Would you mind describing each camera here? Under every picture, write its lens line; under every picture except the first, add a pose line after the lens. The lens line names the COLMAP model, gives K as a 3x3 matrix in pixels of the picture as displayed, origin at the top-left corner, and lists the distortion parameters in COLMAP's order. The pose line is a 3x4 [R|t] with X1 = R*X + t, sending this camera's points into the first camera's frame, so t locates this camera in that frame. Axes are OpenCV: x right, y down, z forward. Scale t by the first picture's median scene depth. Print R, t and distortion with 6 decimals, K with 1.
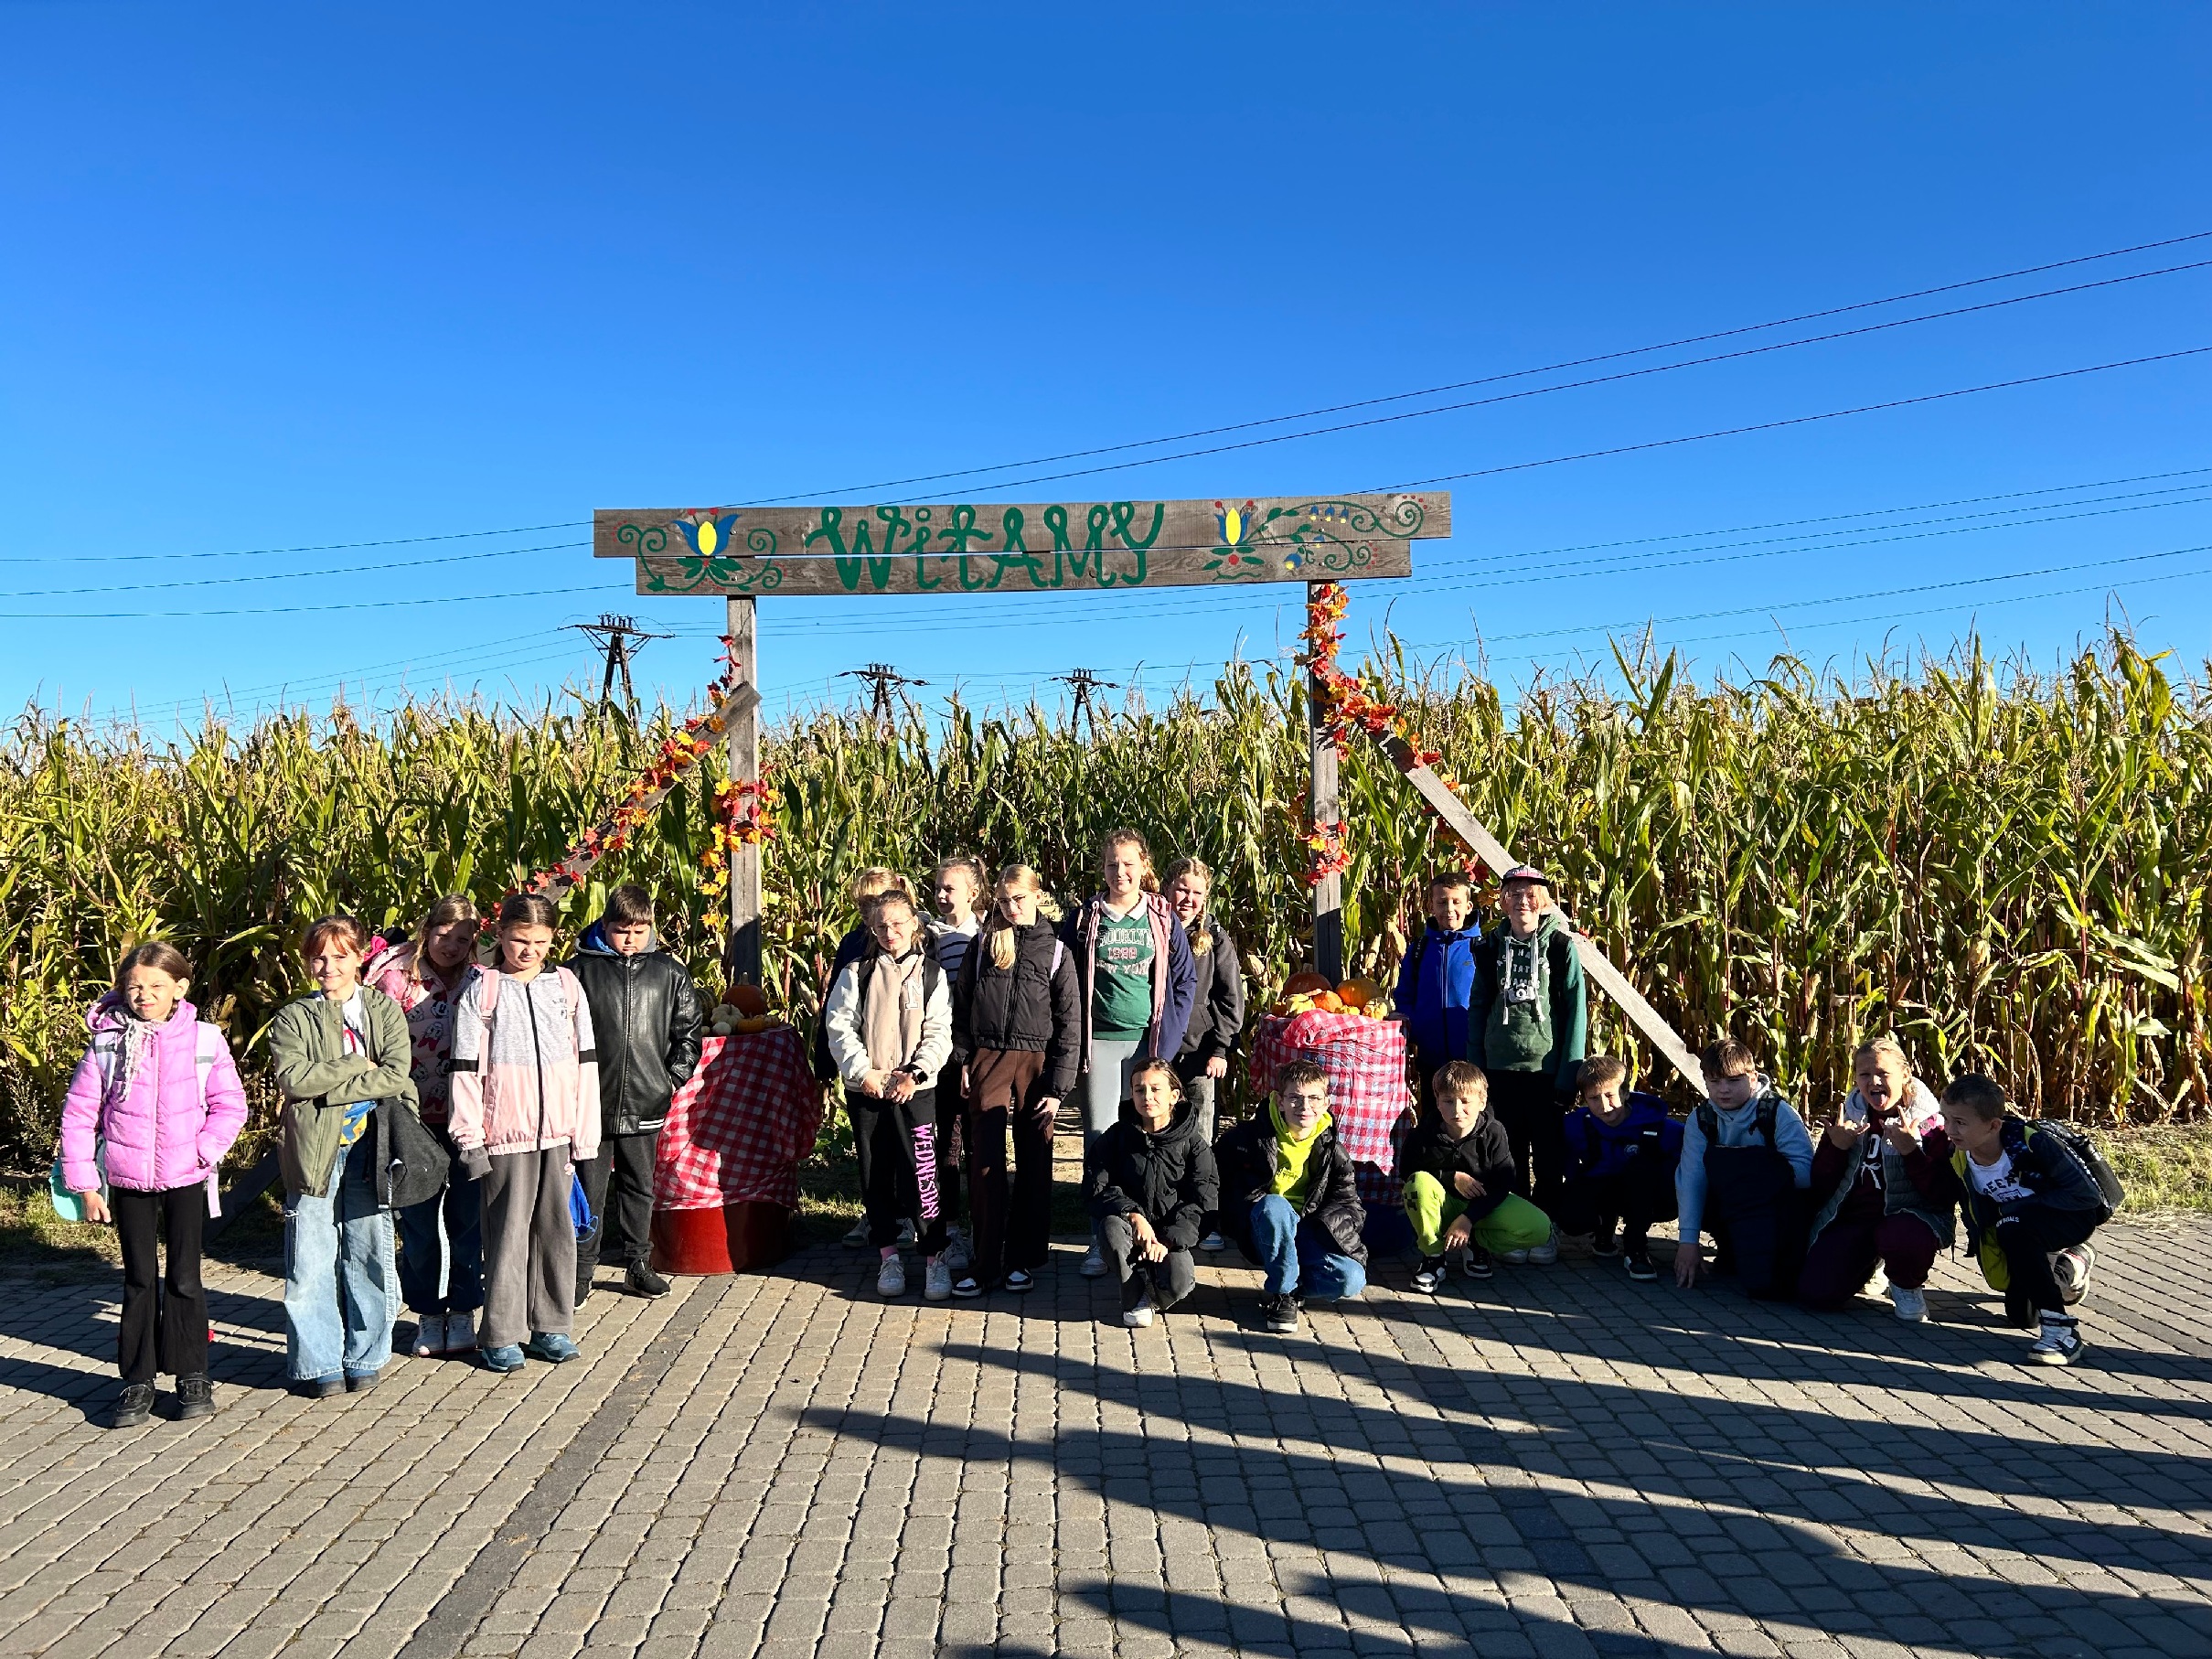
lens RADIAL K [[1665.4, 0, 1119.4], [0, 1665.4, 838.9], [0, 0, 1]] dist [-0.013368, -0.006324]
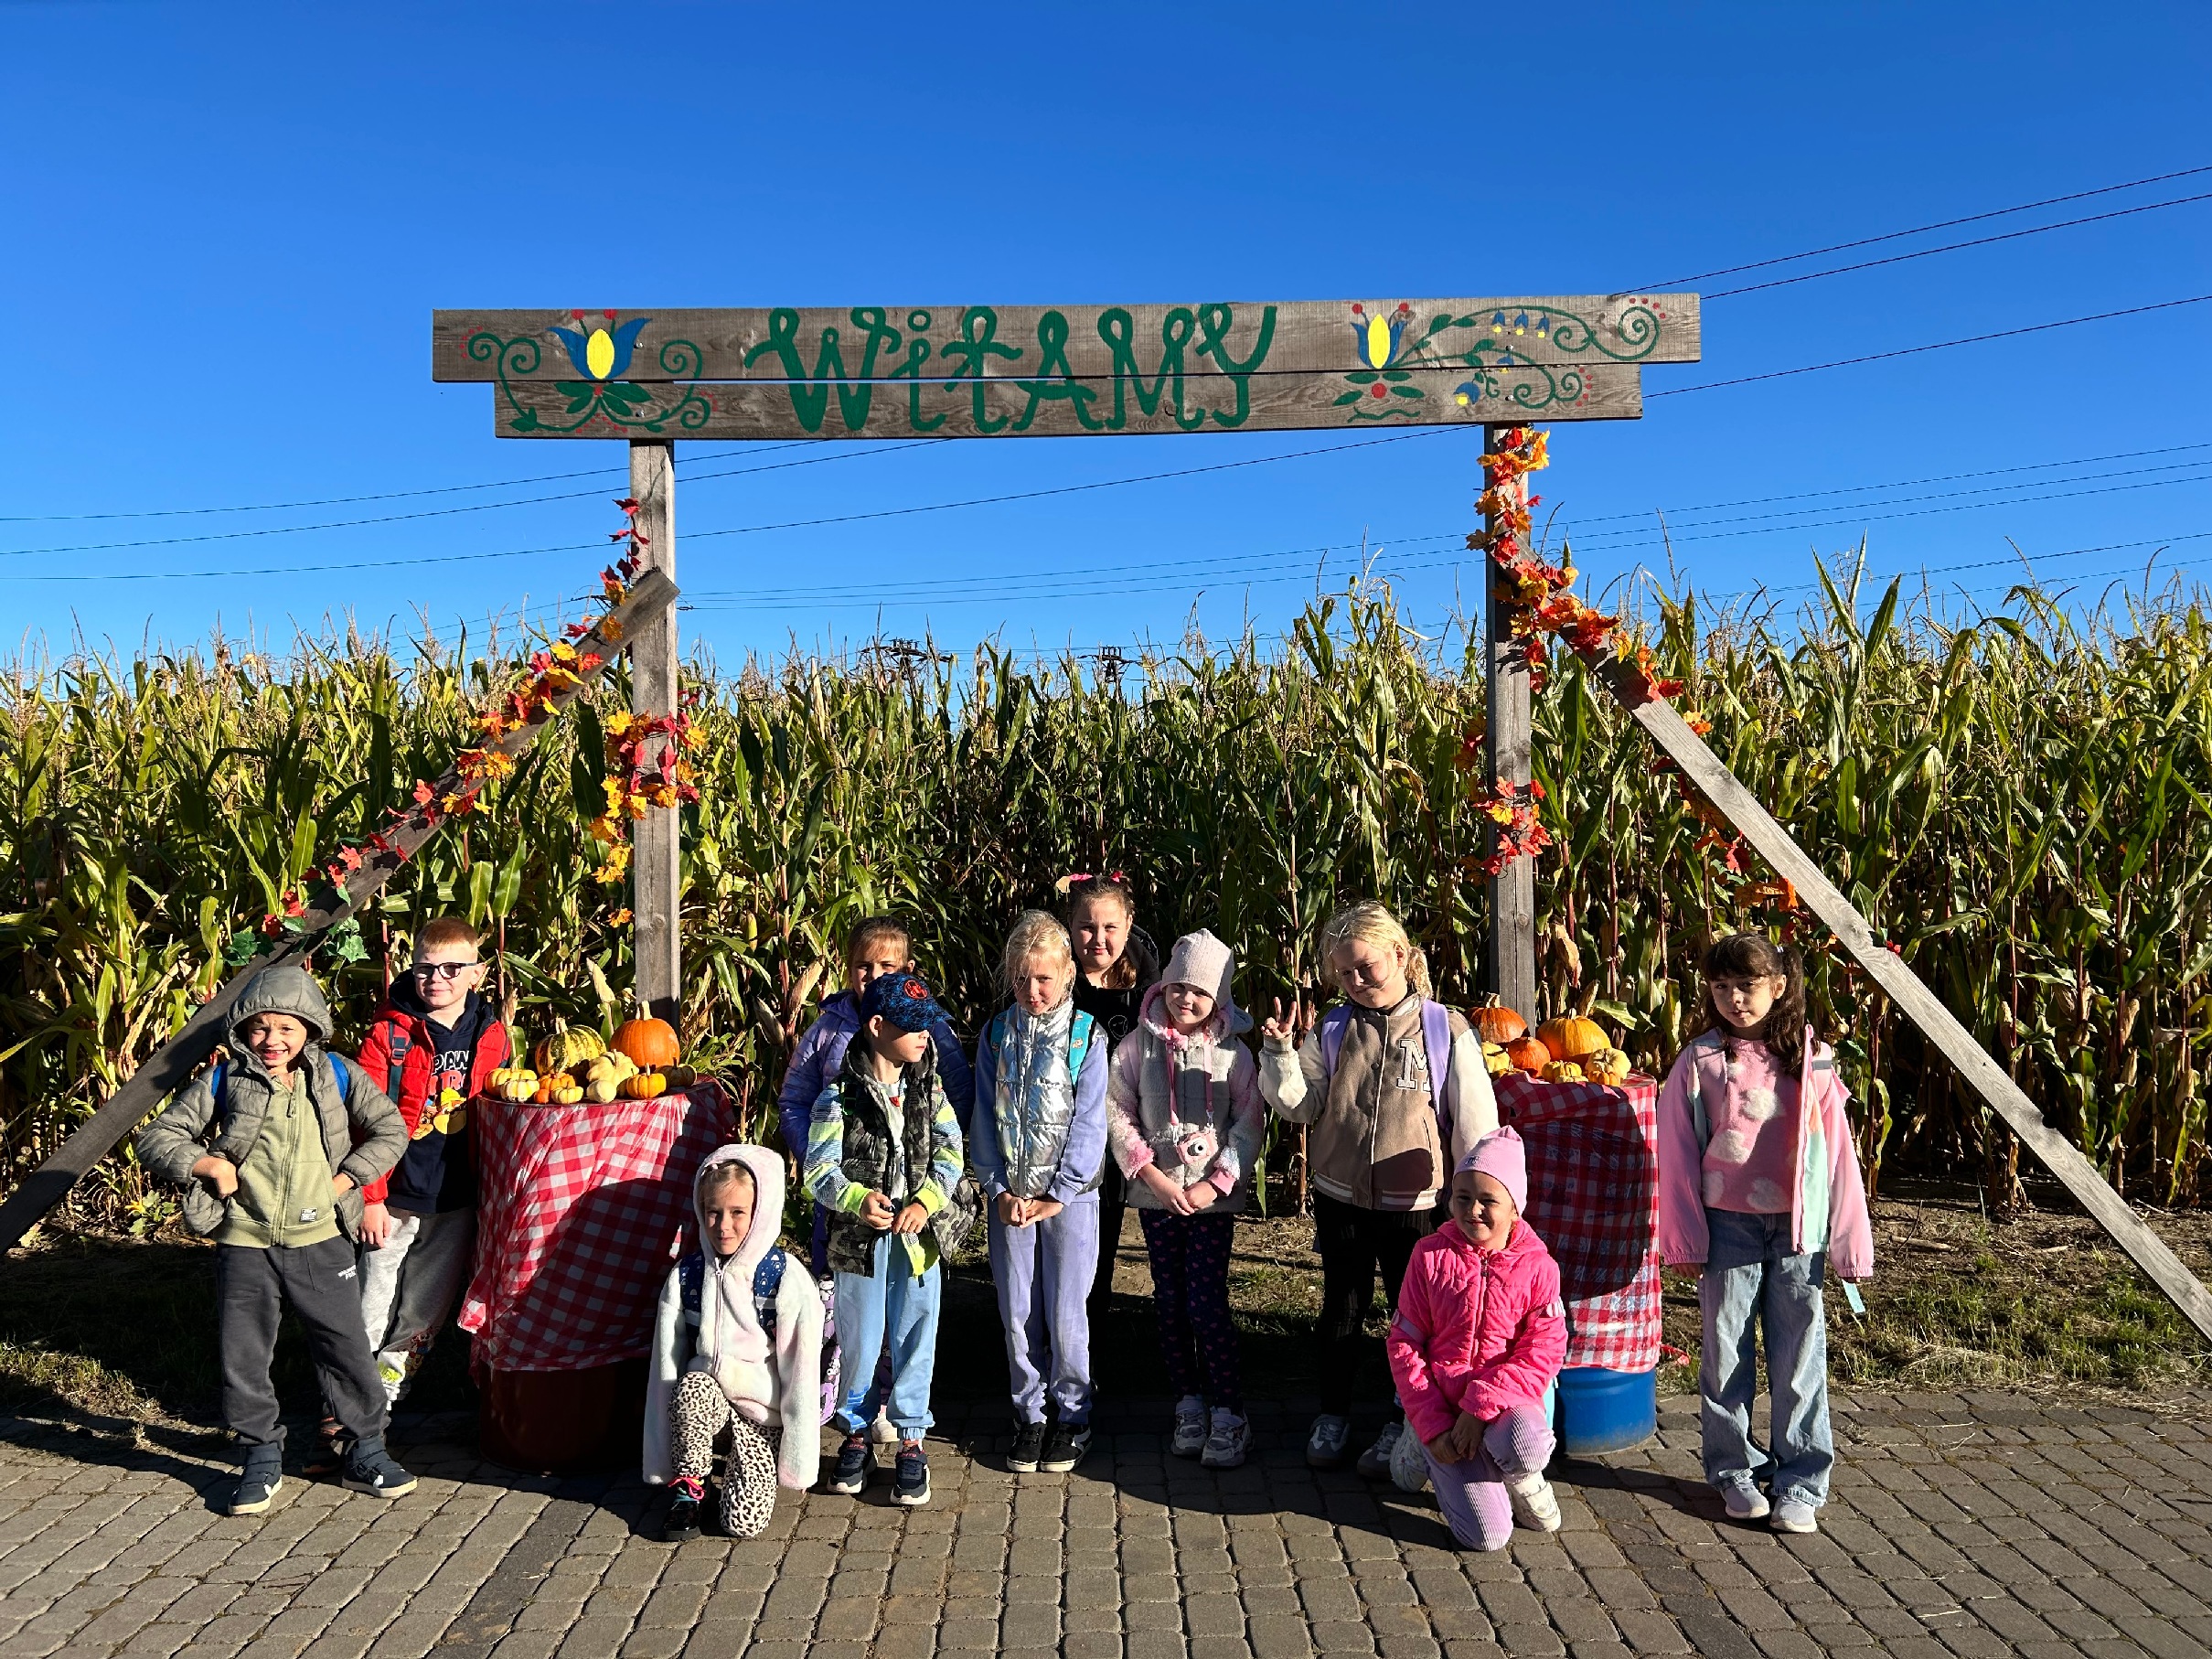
lens RADIAL K [[1665.4, 0, 1099.6], [0, 1665.4, 822.5], [0, 0, 1]] dist [-0.013368, -0.006324]
pose [[0.999593, 0.006790, -0.027723, -0.024729], [-0.006777, 0.999977, 0.000561, 0.007470], [0.027726, -0.000373, 0.999615, 0.325484]]
